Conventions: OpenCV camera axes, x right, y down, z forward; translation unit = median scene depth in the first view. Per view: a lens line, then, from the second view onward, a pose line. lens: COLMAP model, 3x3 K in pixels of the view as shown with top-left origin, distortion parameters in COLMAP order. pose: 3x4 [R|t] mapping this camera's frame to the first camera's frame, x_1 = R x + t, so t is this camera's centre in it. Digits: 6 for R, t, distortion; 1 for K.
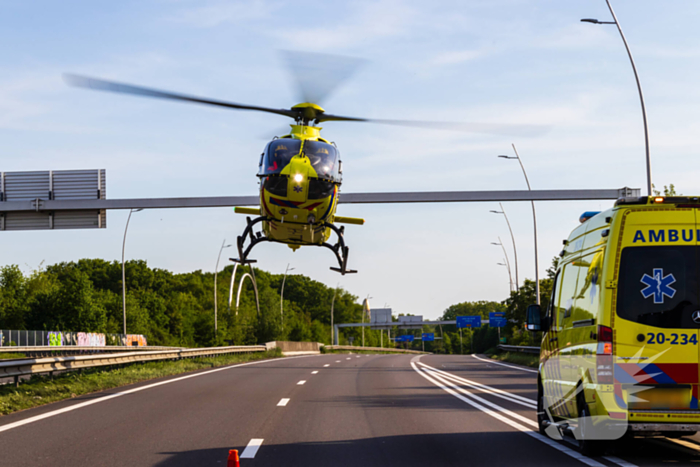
lens RADIAL K [[1701.3, 0, 335.6], [0, 1701.3, 232.5], [0, 0, 1]] dist [-0.137299, -0.144548]
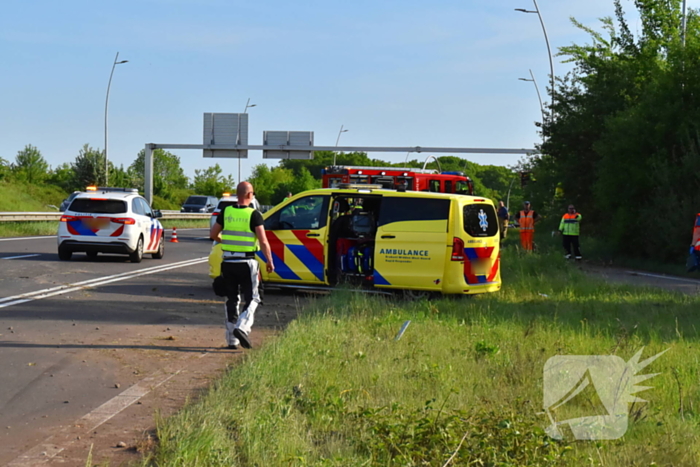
lens RADIAL K [[1712.1, 0, 349.7], [0, 1712.1, 269.8], [0, 0, 1]] dist [0.485290, 0.179685]
pose [[0.990769, 0.044611, -0.128009, 0.122043], [-0.032920, 0.995211, 0.092037, -0.040788], [0.131502, -0.086973, 0.987493, -0.720742]]
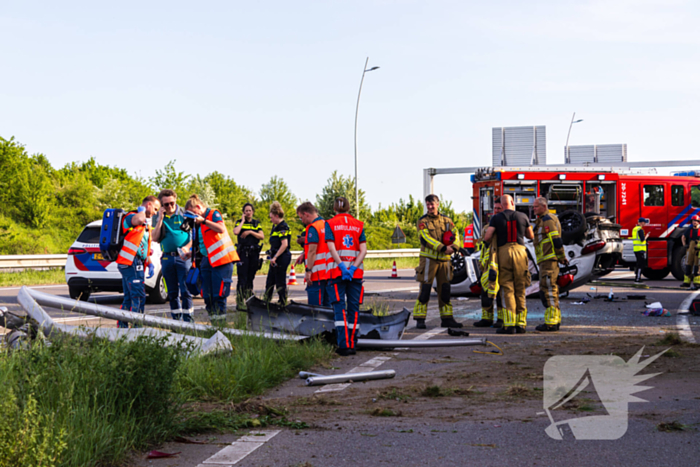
lens RADIAL K [[1701.3, 0, 335.6], [0, 1701.3, 232.5], [0, 0, 1]] dist [-0.137299, -0.144548]
pose [[0.922902, 0.007074, -0.384969, 0.156623], [0.013094, 0.998676, 0.049741, -0.023197], [0.384811, -0.050947, 0.921588, -0.426730]]
